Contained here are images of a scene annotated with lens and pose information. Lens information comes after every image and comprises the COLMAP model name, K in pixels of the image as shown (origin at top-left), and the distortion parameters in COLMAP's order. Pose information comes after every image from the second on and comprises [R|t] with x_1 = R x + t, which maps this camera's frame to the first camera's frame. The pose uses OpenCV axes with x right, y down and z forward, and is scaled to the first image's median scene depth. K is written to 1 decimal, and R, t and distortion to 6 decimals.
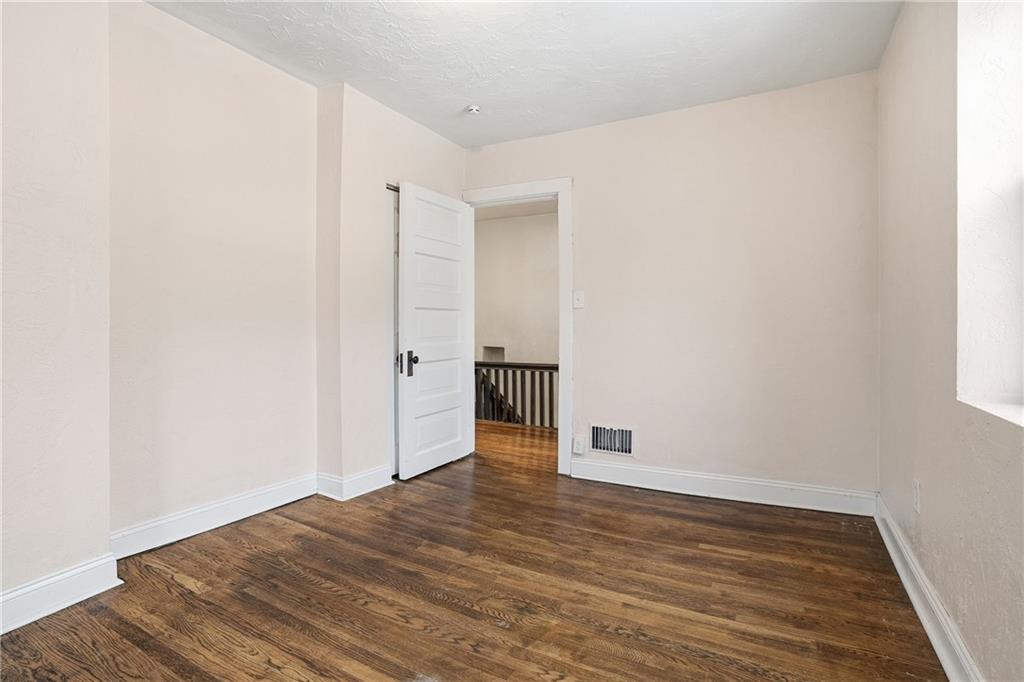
lens RADIAL K [[508.2, 0, 512.7], [0, 508.2, 331.2], [0, 0, 1]] dist [-0.064876, 0.037449]
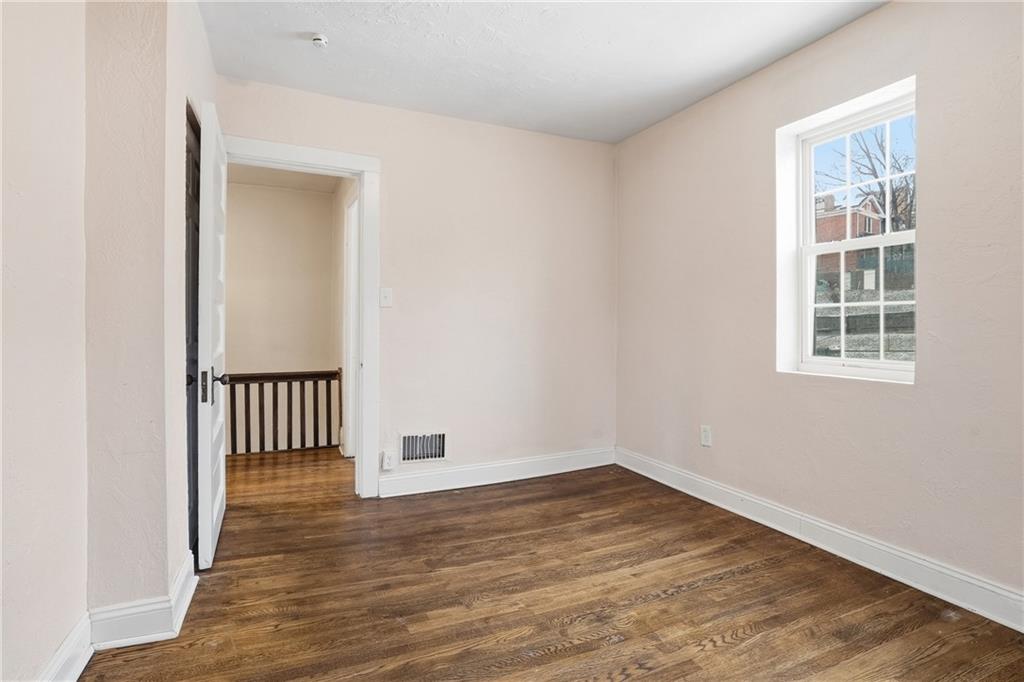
lens RADIAL K [[508.2, 0, 512.7], [0, 508.2, 331.2], [0, 0, 1]] dist [-0.064876, 0.037449]
pose [[0.595256, -0.007364, 0.803502, -0.613835], [0.004256, 0.999973, 0.006012, -0.010214], [-0.803525, -0.000159, 0.595271, 0.396239]]
